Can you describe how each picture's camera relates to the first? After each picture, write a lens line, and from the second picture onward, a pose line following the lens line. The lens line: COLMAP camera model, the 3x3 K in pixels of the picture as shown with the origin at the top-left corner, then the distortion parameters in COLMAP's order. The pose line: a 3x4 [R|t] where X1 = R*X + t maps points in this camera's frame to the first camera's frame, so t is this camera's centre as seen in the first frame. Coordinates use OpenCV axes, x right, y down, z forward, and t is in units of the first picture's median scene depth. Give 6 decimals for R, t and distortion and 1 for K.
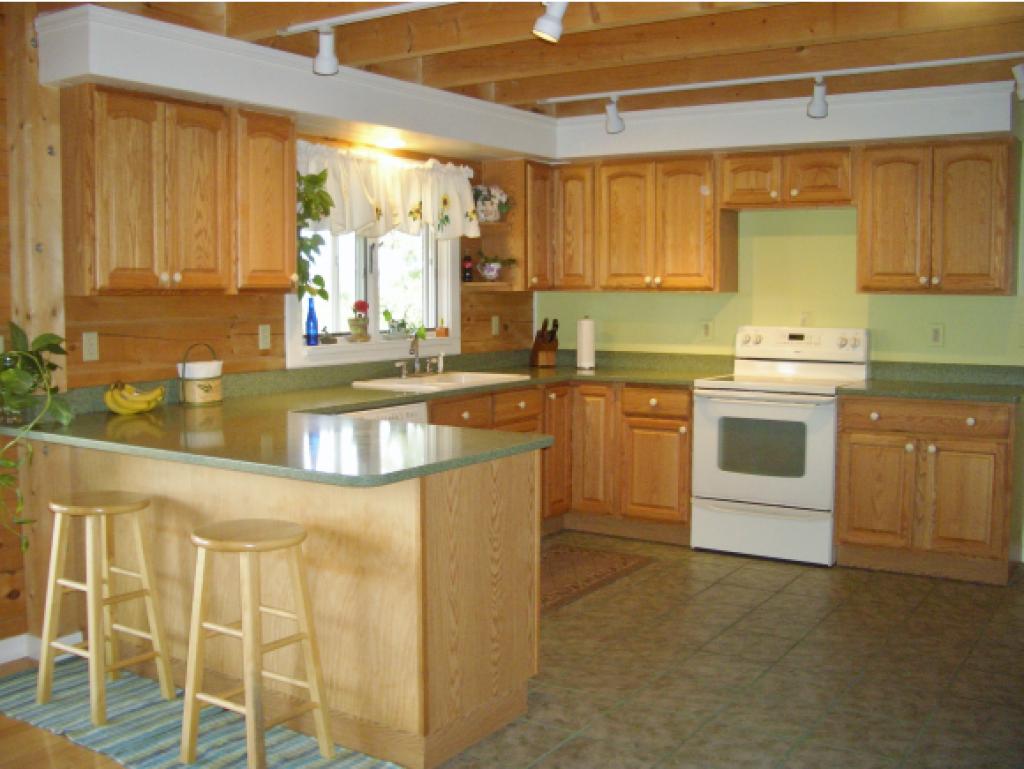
lens RADIAL K [[1064.5, 0, 506.5], [0, 1064.5, 387.4], [0, 0, 1]] dist [-0.243840, 0.264777]
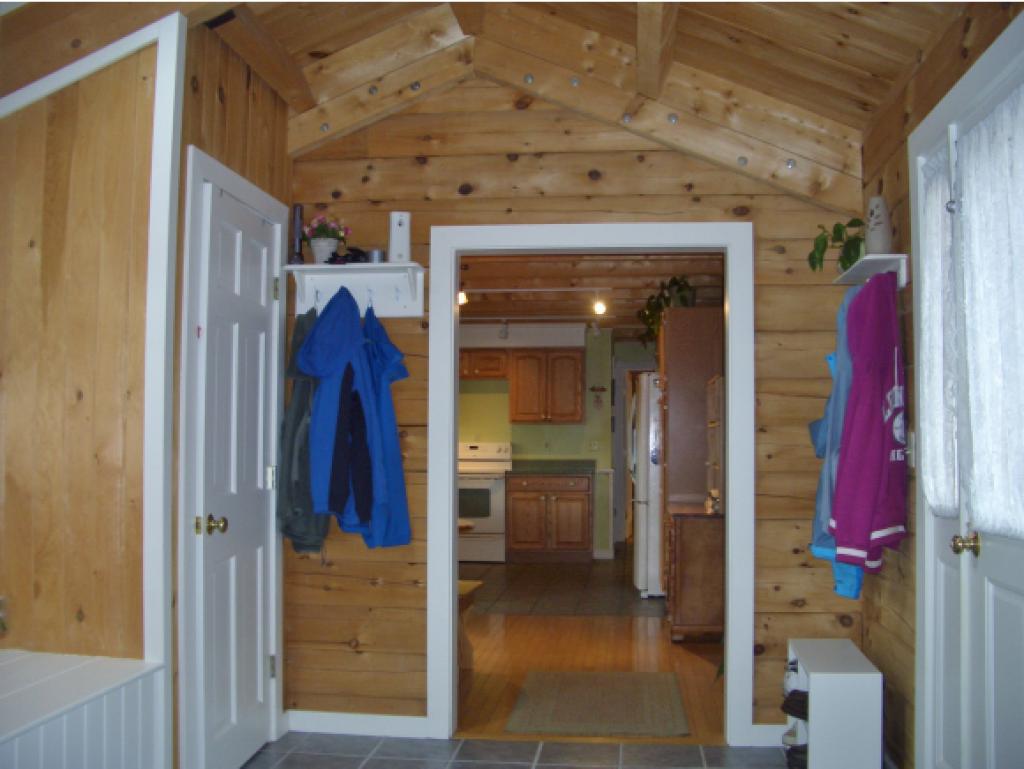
lens RADIAL K [[1064.5, 0, 506.5], [0, 1064.5, 387.4], [0, 0, 1]] dist [-0.243840, 0.264777]
pose [[0.890061, 0.026394, 0.455076, -0.616114], [0.037536, 0.990688, -0.130874, 0.109994], [-0.454293, 0.133568, 0.880782, -0.820542]]
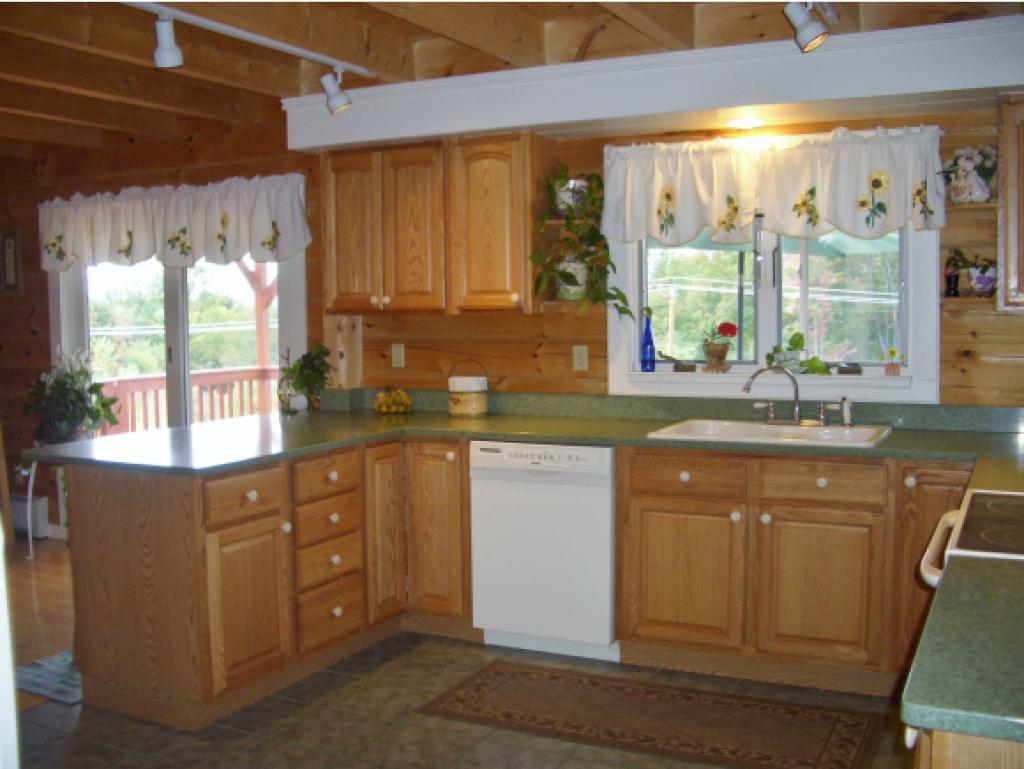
lens RADIAL K [[1064.5, 0, 506.5], [0, 1064.5, 387.4], [0, 0, 1]] dist [-0.243840, 0.264777]
pose [[0.114832, 0.072758, -0.990717, 0.696405], [-0.079662, 0.994777, 0.063823, -0.075472], [0.990186, 0.071594, 0.120028, 0.793478]]
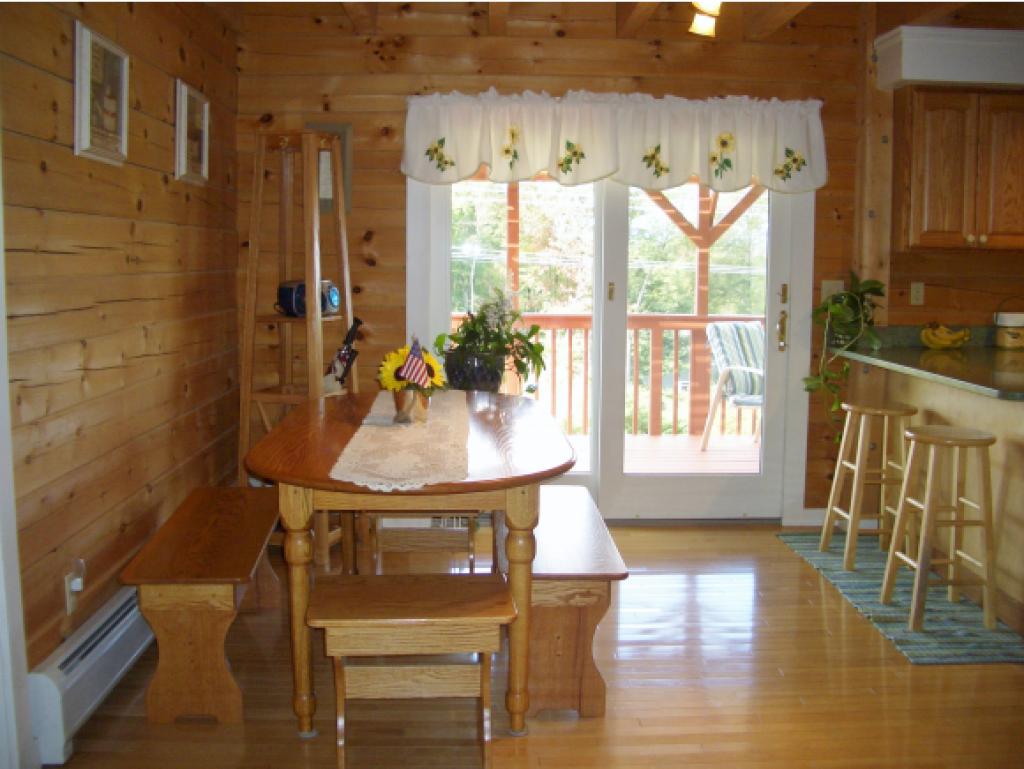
lens RADIAL K [[1064.5, 0, 506.5], [0, 1064.5, 387.4], [0, 0, 1]] dist [-0.243840, 0.264777]
pose [[0.570673, 0.103039, -0.814688, 0.277589], [-0.080239, 0.994346, 0.069555, 0.021819], [0.817248, 0.025677, 0.575714, -0.102856]]
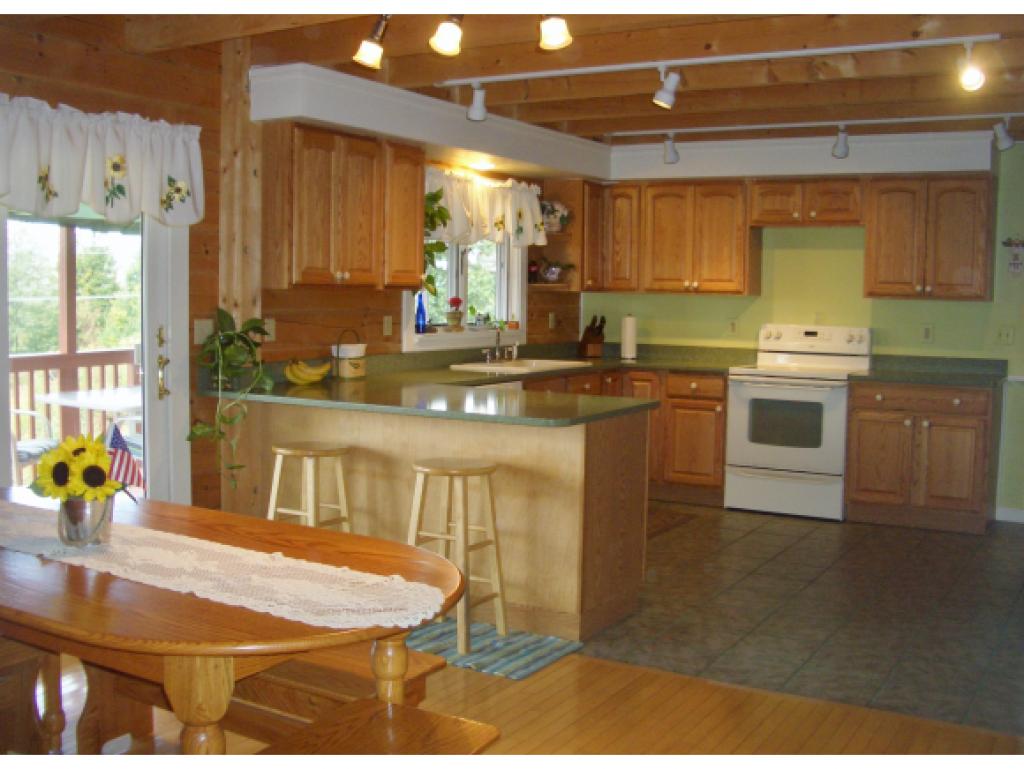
lens RADIAL K [[1101.2, 0, 497.8], [0, 1101.2, 384.5], [0, 0, 1]] dist [-0.250002, 0.289909]
pose [[0.999263, 0.012024, 0.036458, -0.144145], [-0.011817, 0.999913, -0.005889, 0.024665], [-0.036526, 0.005454, 0.999318, -0.256206]]
